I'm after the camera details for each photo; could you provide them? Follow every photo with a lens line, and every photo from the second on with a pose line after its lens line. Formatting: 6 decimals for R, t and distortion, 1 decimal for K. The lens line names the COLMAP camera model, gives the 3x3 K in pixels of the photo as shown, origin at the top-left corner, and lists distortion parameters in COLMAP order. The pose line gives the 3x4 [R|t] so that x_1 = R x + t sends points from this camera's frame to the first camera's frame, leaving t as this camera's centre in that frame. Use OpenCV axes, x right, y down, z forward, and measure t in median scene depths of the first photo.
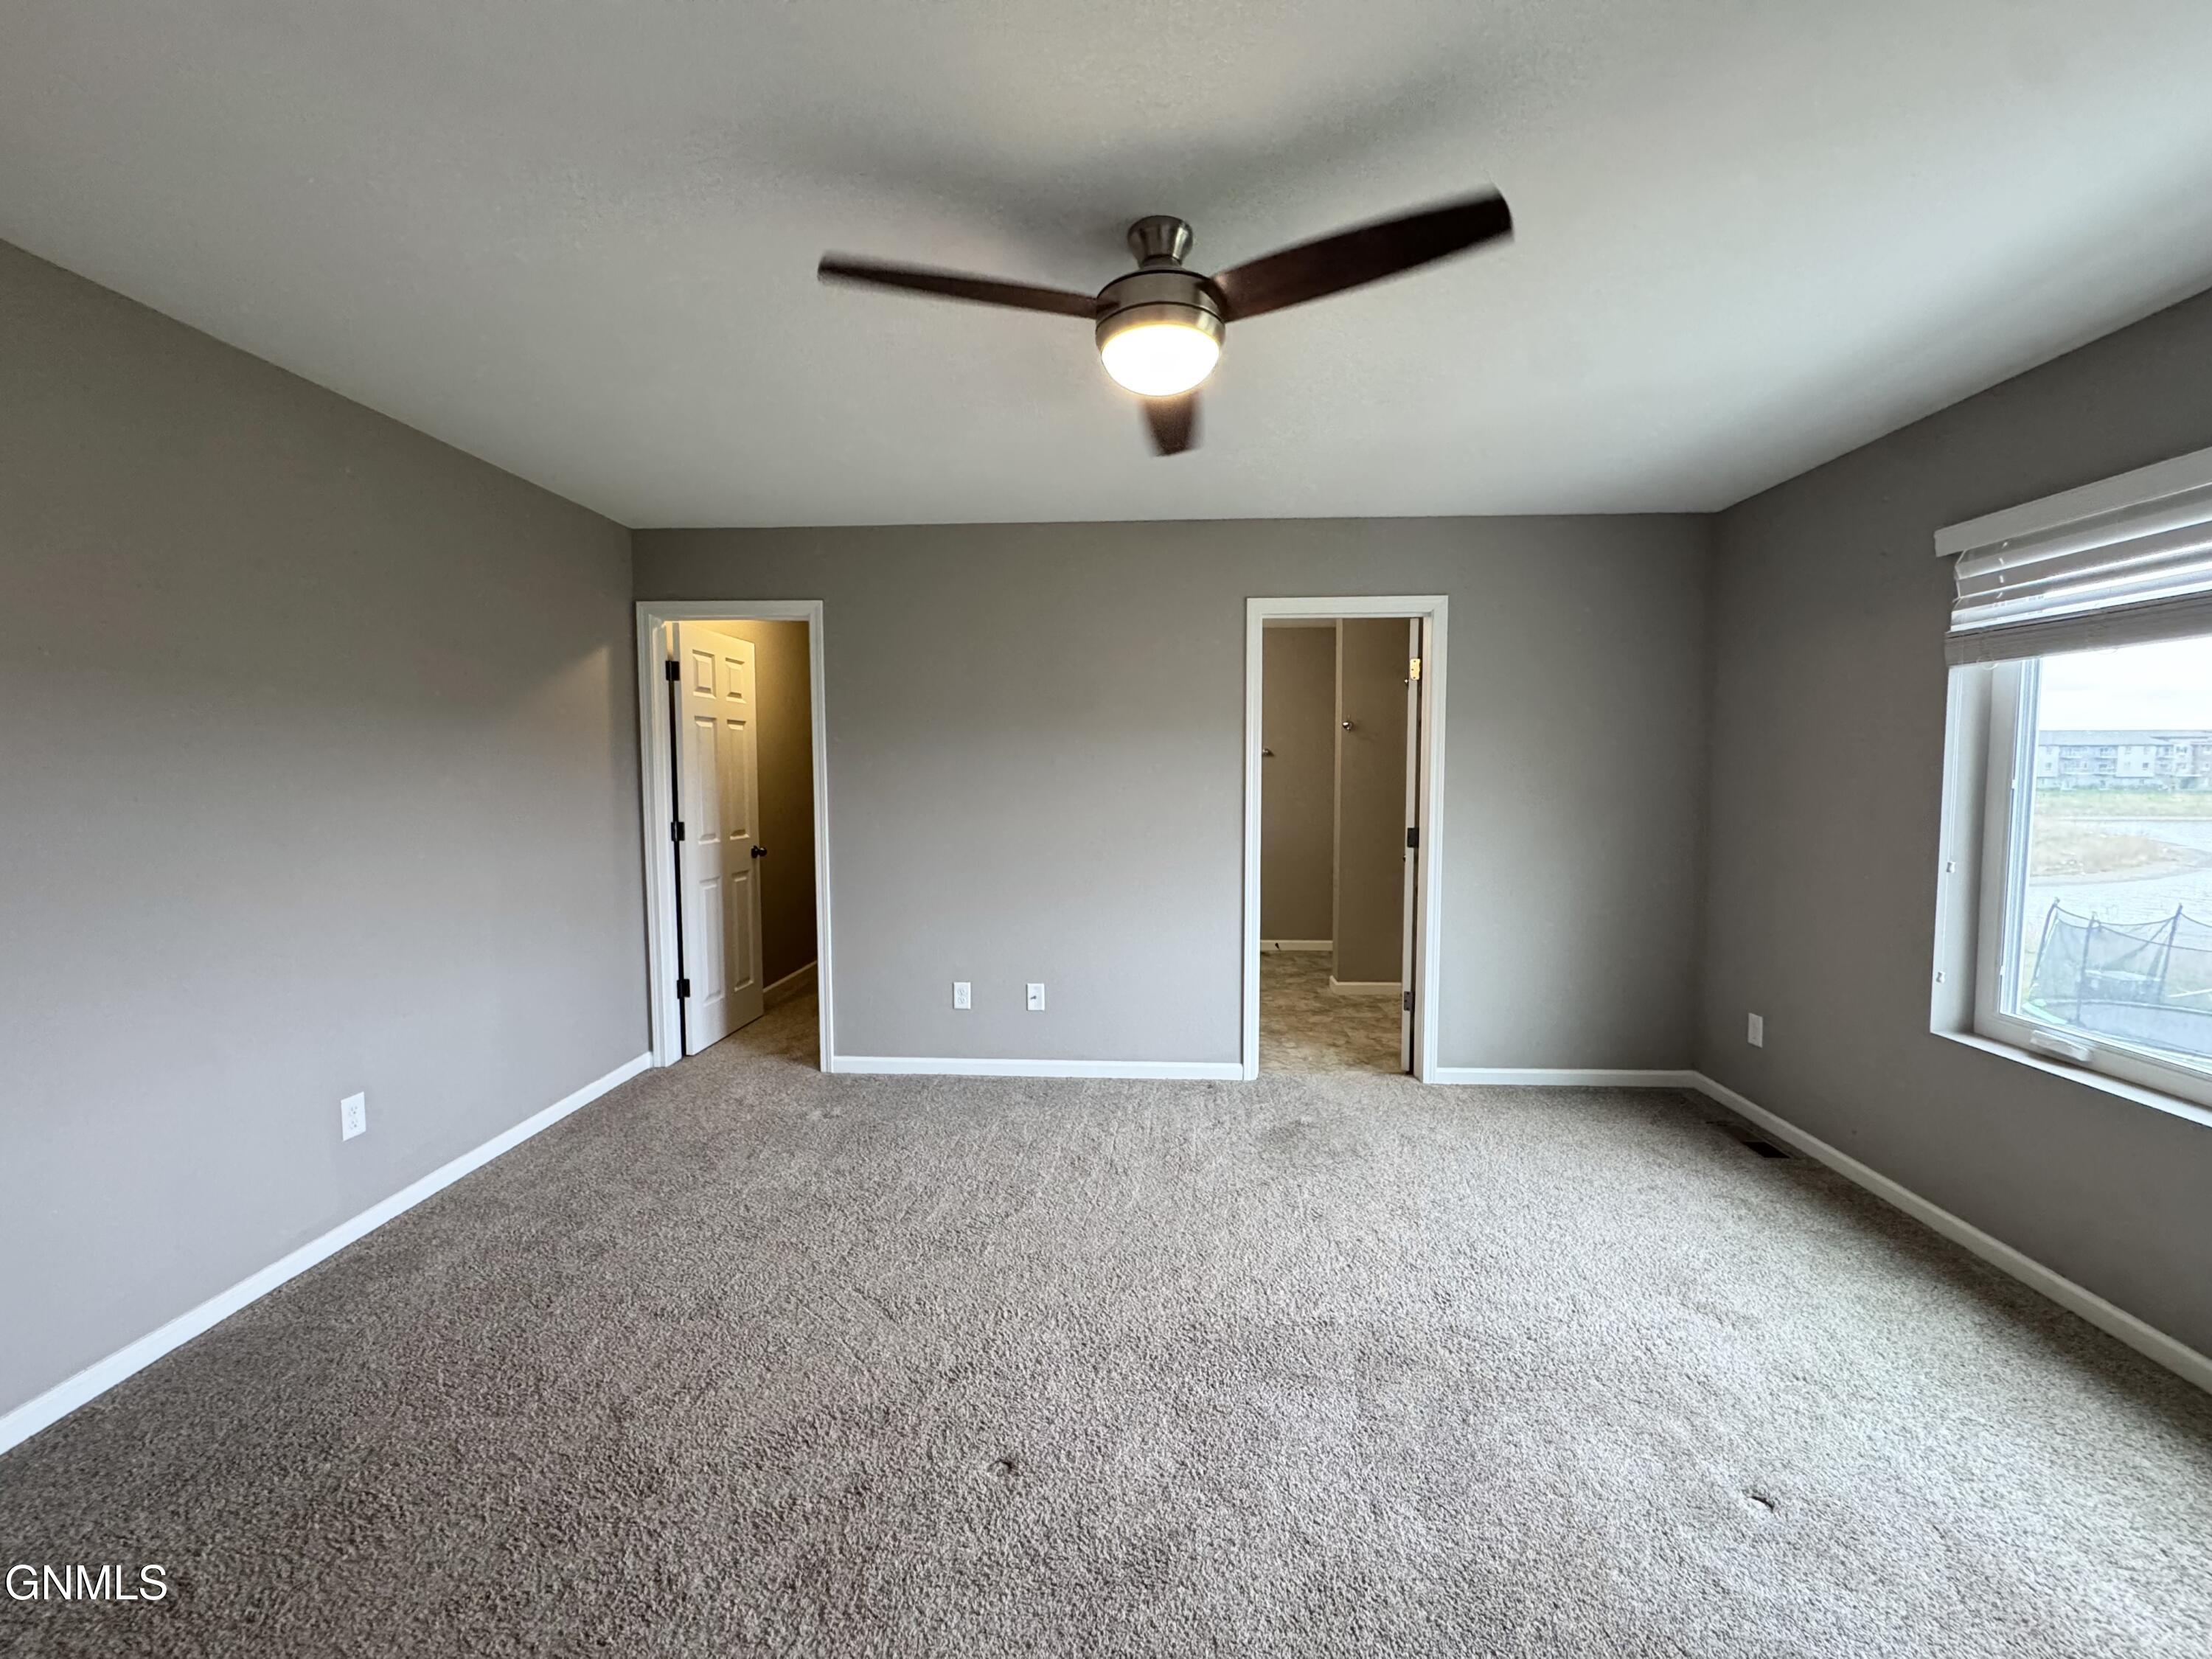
lens RADIAL K [[884.4, 0, 1107.2], [0, 884.4, 829.0], [0, 0, 1]] dist [-0.003657, 0.000794]
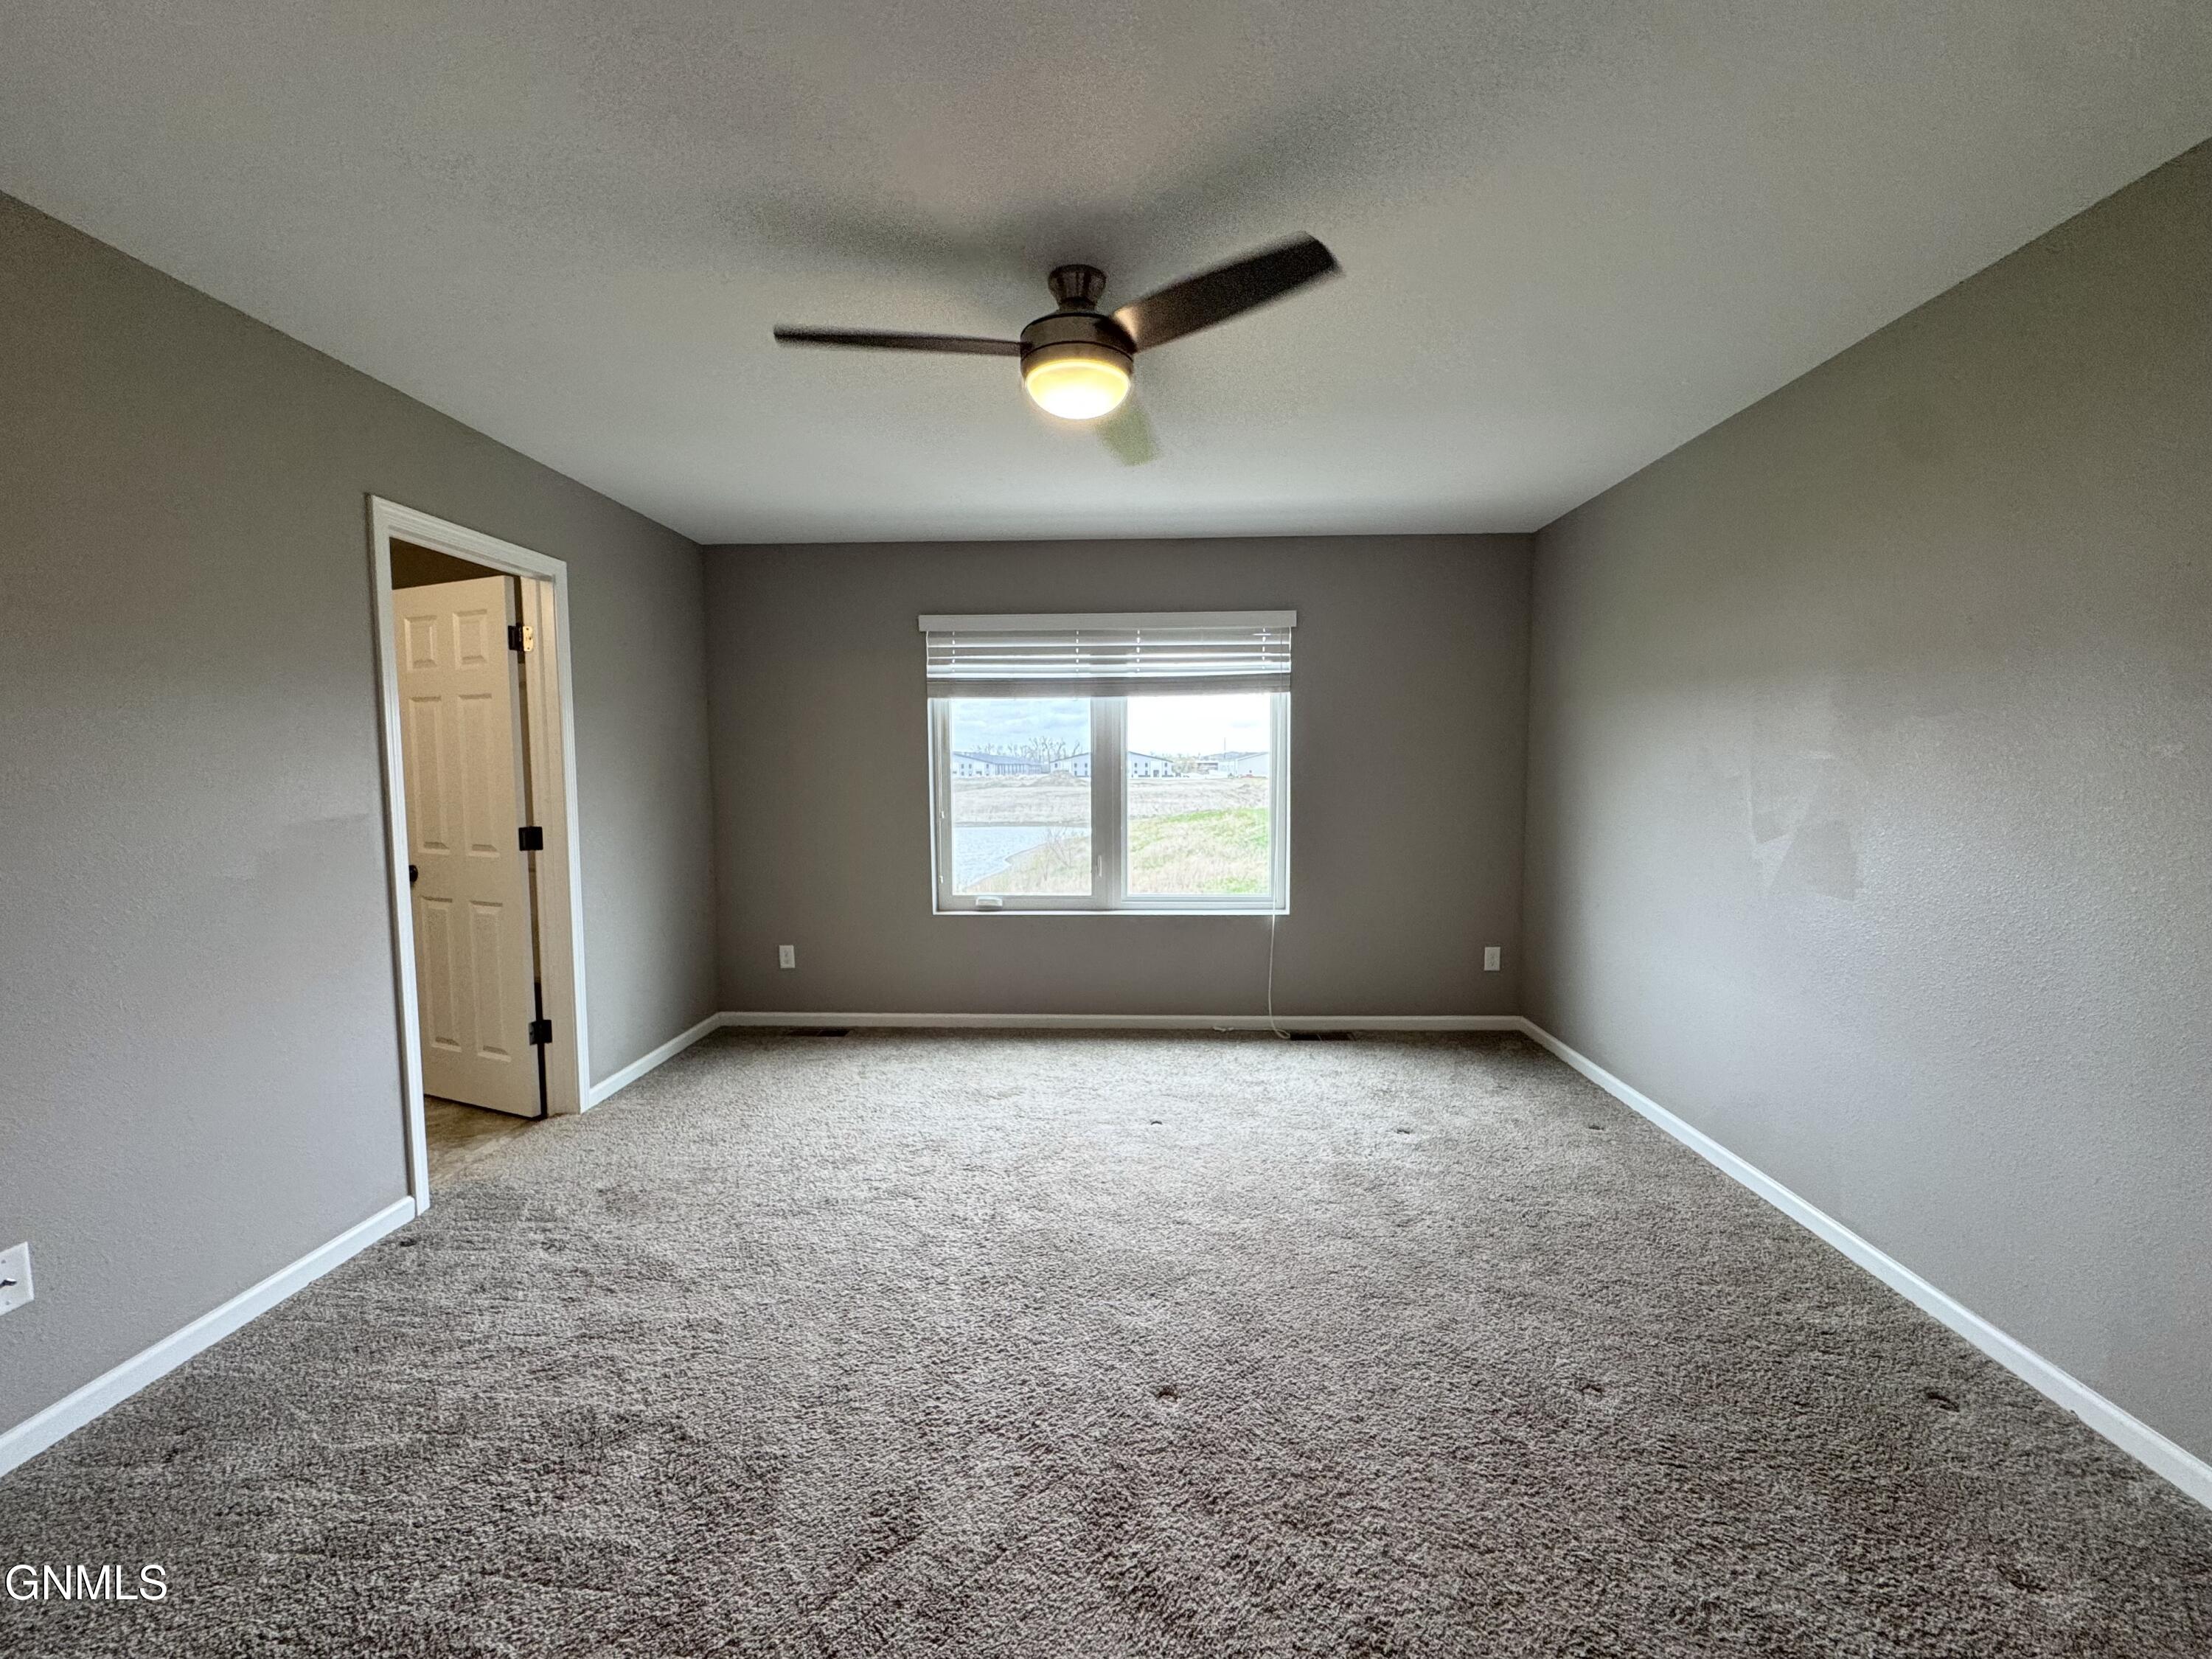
lens RADIAL K [[884.4, 0, 1108.7], [0, 884.4, 828.1], [0, 0, 1]] dist [-0.003657, 0.000794]
pose [[-0.023017, -0.069510, 0.997316, -0.542182], [0.072147, 0.994863, 0.071005, -0.021449], [-0.997128, 0.073587, -0.017884, 0.494561]]
